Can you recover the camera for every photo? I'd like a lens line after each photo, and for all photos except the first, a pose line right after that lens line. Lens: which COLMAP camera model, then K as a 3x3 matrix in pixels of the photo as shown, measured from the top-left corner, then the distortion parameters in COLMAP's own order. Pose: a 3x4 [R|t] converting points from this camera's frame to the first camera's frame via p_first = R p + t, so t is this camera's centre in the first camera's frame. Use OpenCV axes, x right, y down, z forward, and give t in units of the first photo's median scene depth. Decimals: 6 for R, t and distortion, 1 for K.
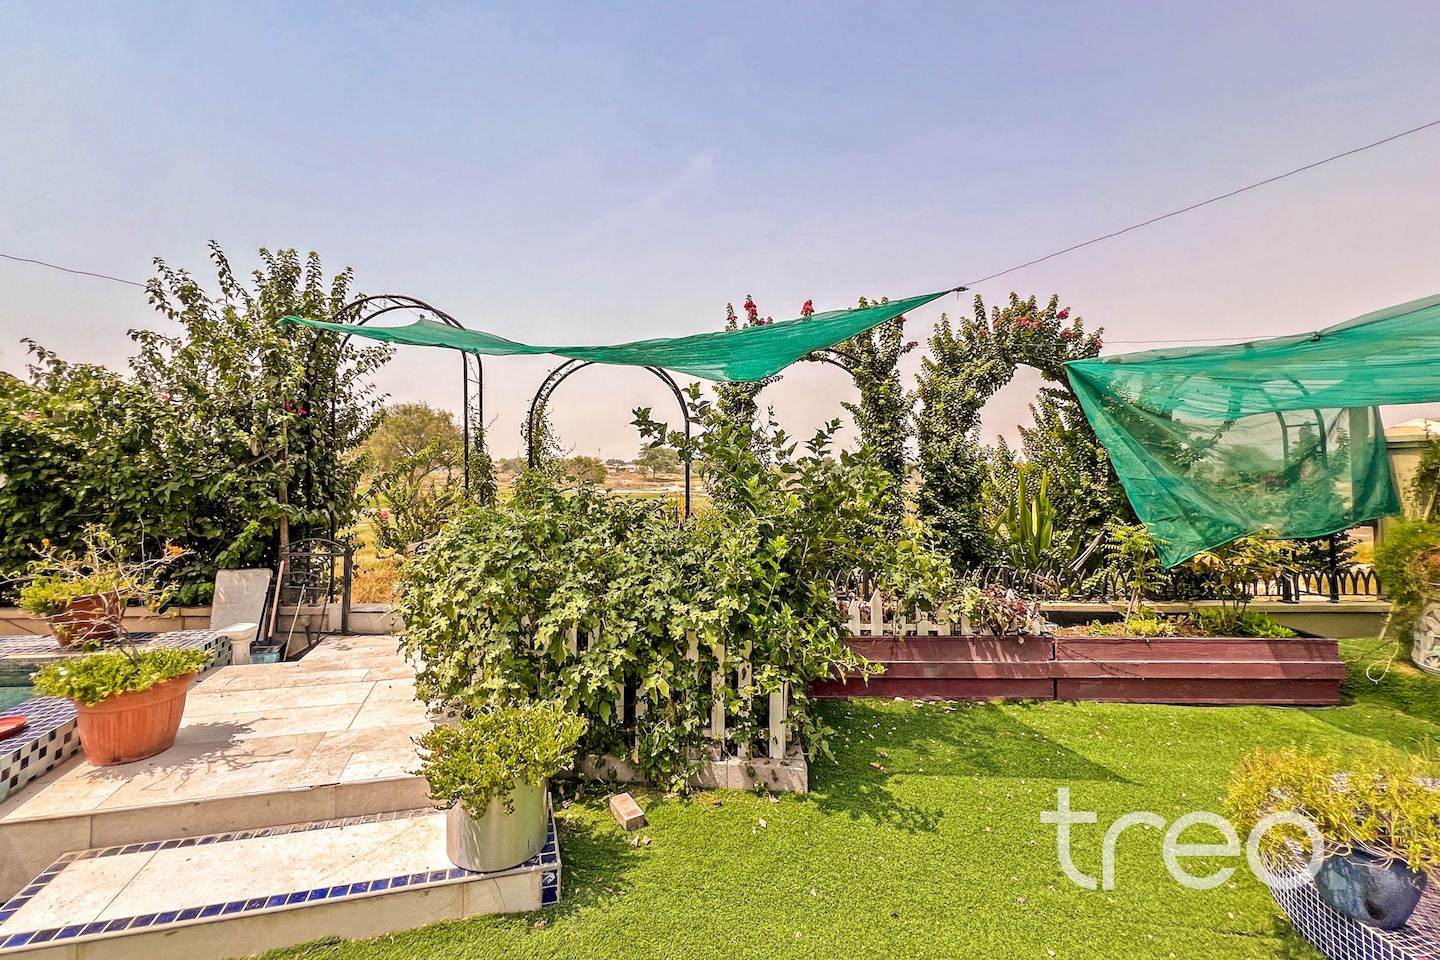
lens RADIAL K [[610.9, 0, 661.2], [0, 610.9, 450.1], [0, 0, 1]] dist [-0.001128, 0.000412]
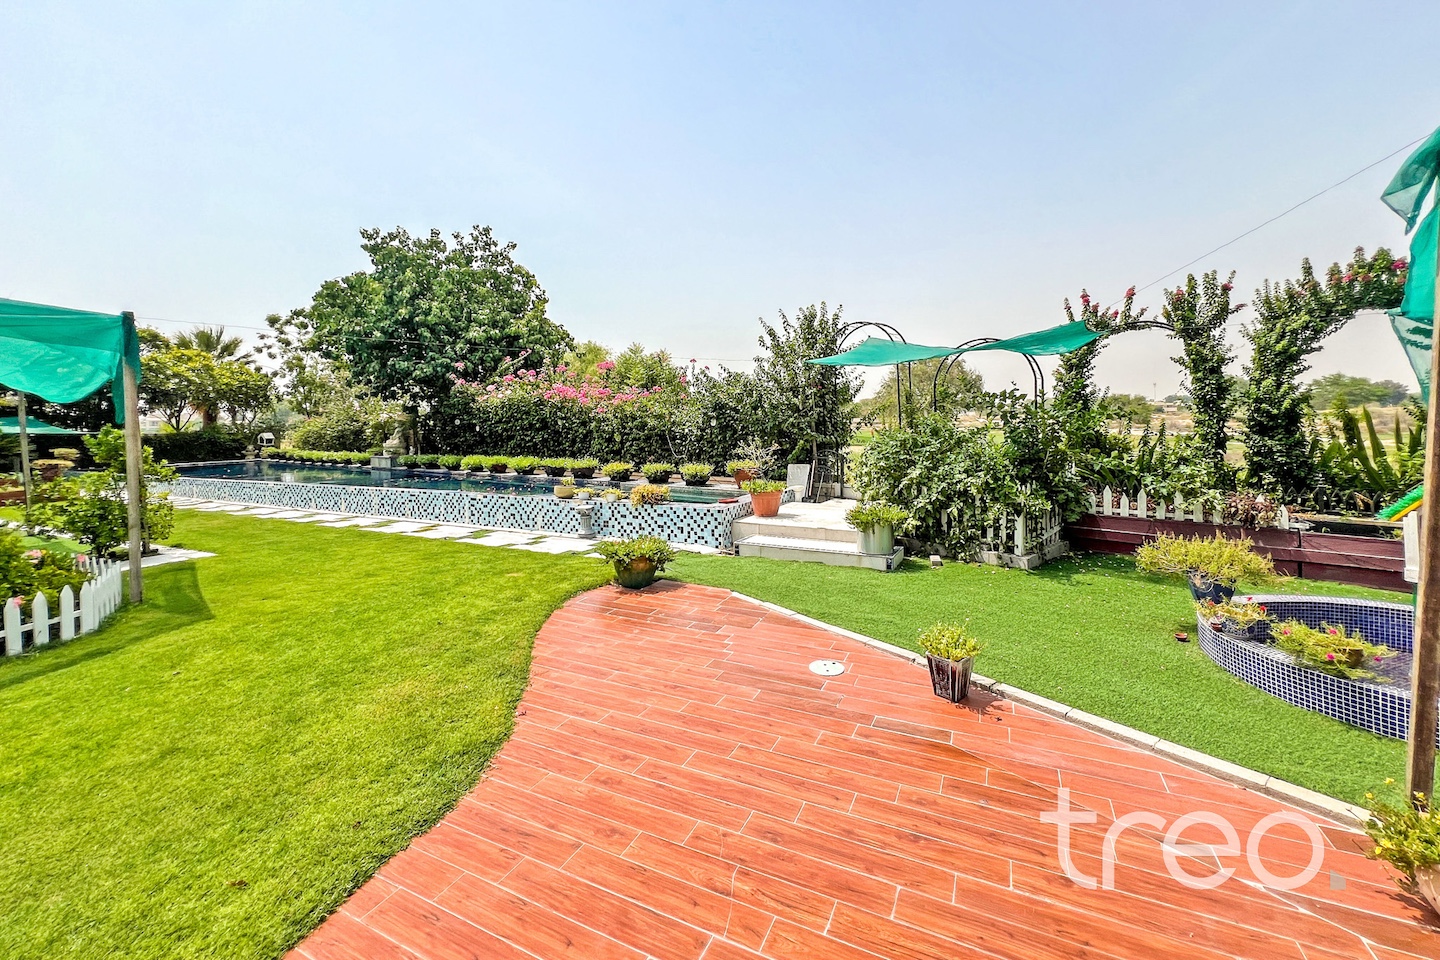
lens RADIAL K [[589.7, 0, 715.6], [0, 589.7, 425.5], [0, 0, 1]] dist [-0.002648, 0.000873]
pose [[0.733962, -0.005253, -0.679170, 0.511887], [0.041730, 0.998430, 0.037375, -0.024972], [0.677907, -0.055774, 0.733029, -0.709436]]
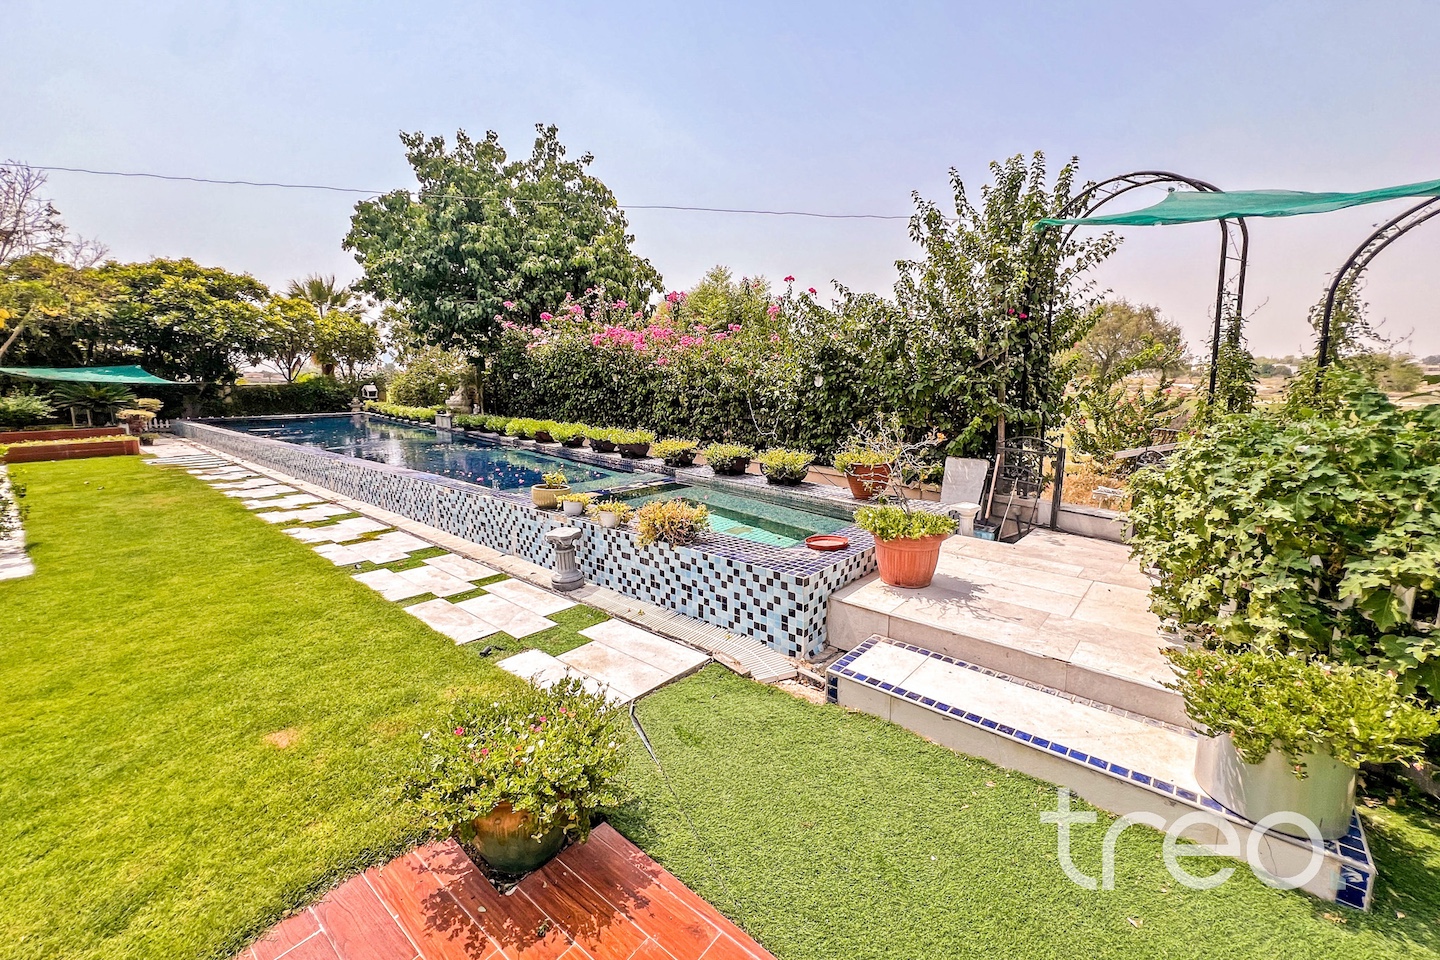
lens RADIAL K [[585.0, 0, 717.6], [0, 585.0, 458.9], [0, 0, 1]] dist [-0.000651, 0.000361]
pose [[0.572620, 0.110100, -0.812394, -0.047043], [0.033360, 0.986991, 0.157276, 0.004296], [0.819142, -0.117161, 0.561498, -0.026226]]
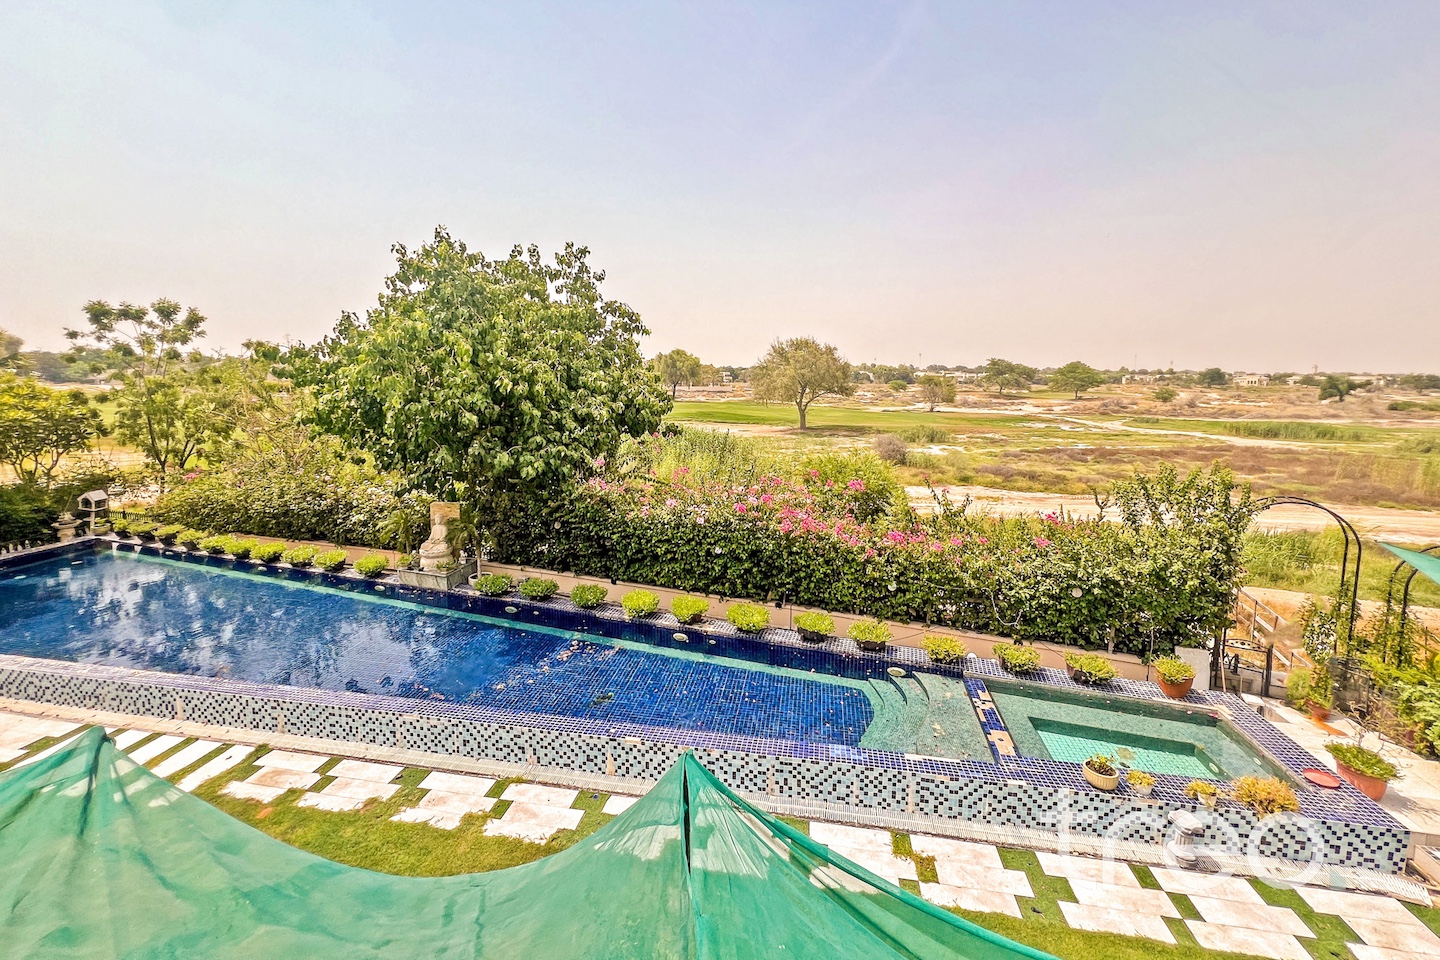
lens RADIAL K [[589.7, 0, 715.6], [0, 589.7, 425.5], [0, 0, 1]] dist [-0.002648, 0.000873]
pose [[0.915635, 0.050647, -0.398807, -1.417514], [0.000904, 0.991770, 0.128026, -0.742906], [0.402009, -0.117586, 0.908054, -1.172818]]
